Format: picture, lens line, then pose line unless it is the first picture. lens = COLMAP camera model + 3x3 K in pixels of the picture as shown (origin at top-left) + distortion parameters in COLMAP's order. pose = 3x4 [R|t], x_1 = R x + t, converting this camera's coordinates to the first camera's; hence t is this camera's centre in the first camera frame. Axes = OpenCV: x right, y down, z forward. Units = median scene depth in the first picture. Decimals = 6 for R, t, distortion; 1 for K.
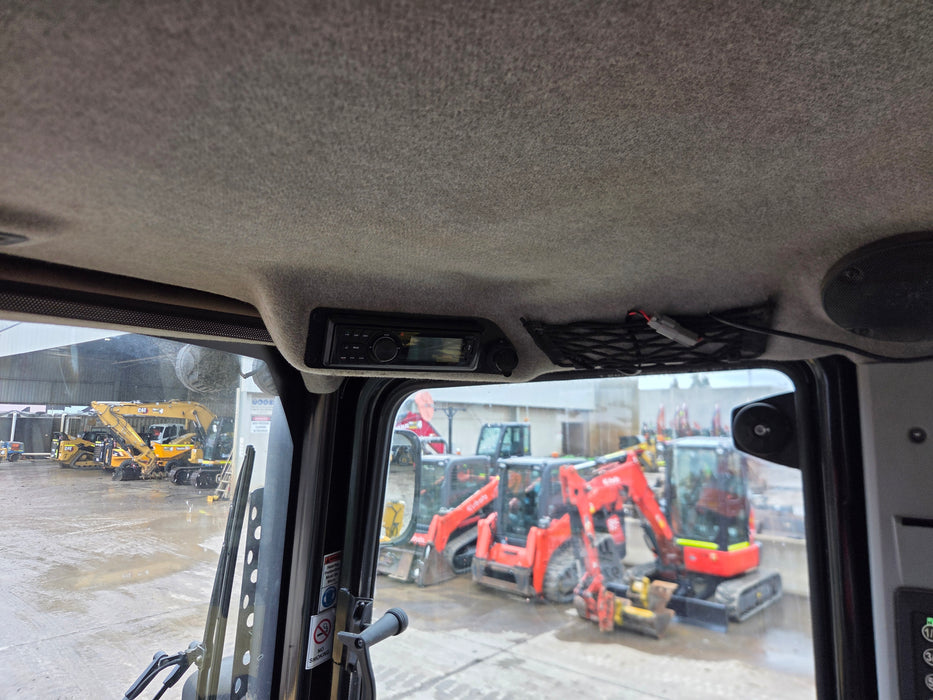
lens RADIAL K [[622.0, 0, 460.1], [0, 622.0, 348.9], [0, 0, 1]] dist [0.081333, -0.065012]
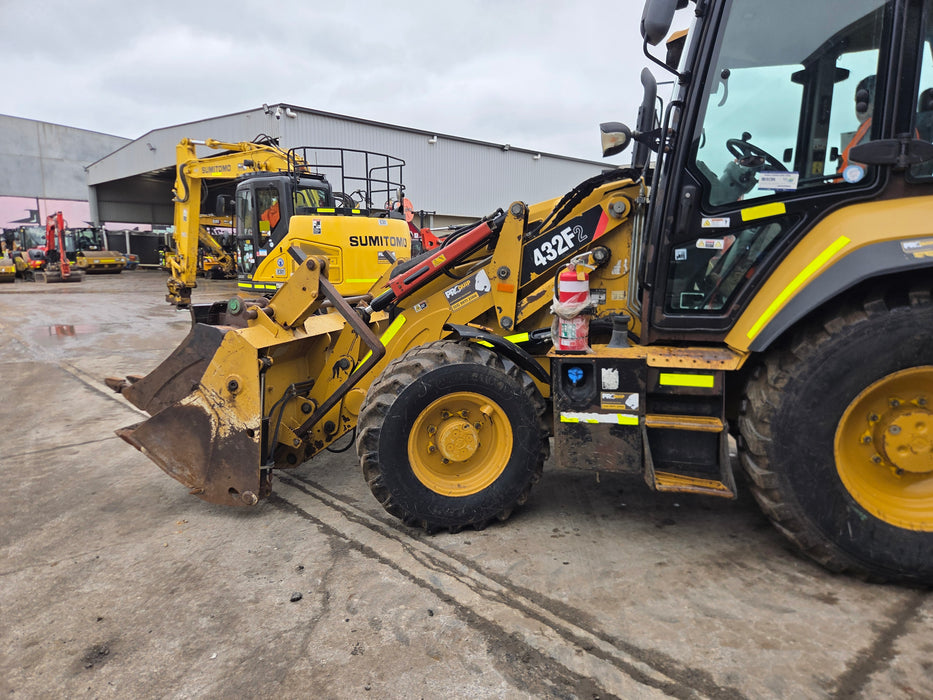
lens RADIAL K [[622.0, 0, 465.1], [0, 622.0, 356.7], [0, 0, 1]] dist [0.081333, -0.065012]
pose [[0.991746, 0.018154, -0.126929, 0.186073], [0.017551, 0.961389, 0.274632, 0.021387], [0.127014, -0.274593, 0.953135, -0.259846]]
